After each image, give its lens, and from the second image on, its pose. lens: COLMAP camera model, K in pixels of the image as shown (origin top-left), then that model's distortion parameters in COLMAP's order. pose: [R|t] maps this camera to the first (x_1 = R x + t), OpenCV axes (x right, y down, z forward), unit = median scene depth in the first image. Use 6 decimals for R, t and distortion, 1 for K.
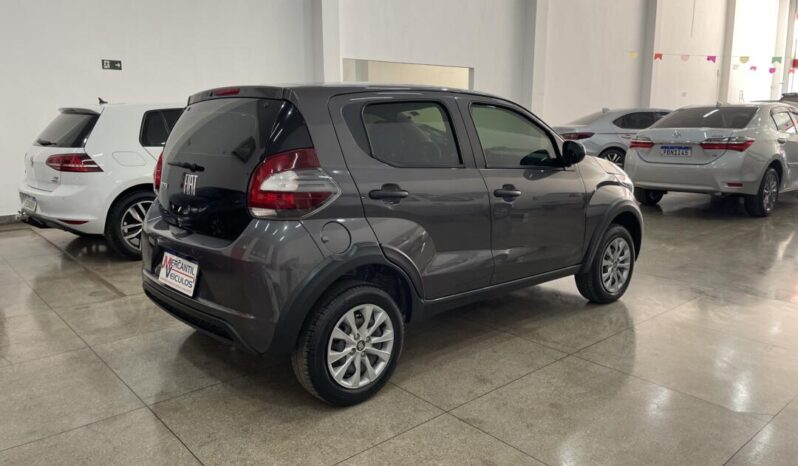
lens RADIAL K [[602.1, 0, 402.2], [0, 602.1, 229.1], [0, 0, 1]] dist [0.008492, -0.007705]
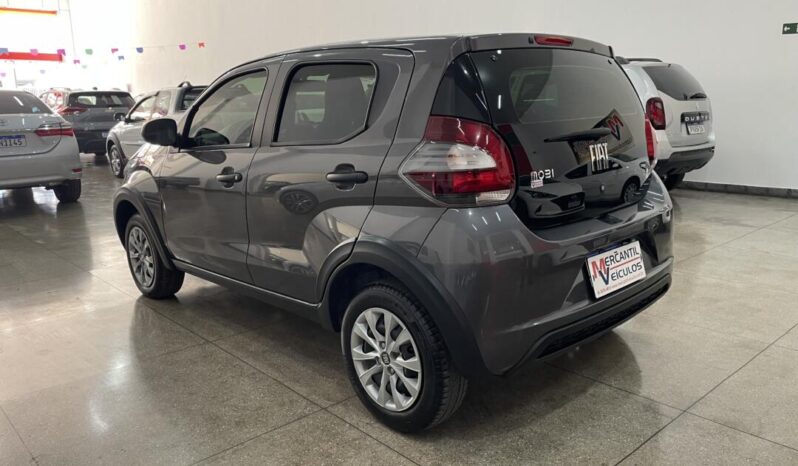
lens RADIAL K [[602.1, 0, 401.8], [0, 602.1, 238.2], [0, 0, 1]] dist [0.008492, -0.007705]
pose [[-0.020281, -0.212362, 0.976981, -0.998668], [0.196807, 0.957214, 0.212151, -0.166216], [-0.980232, 0.196580, 0.022381, 1.106558]]
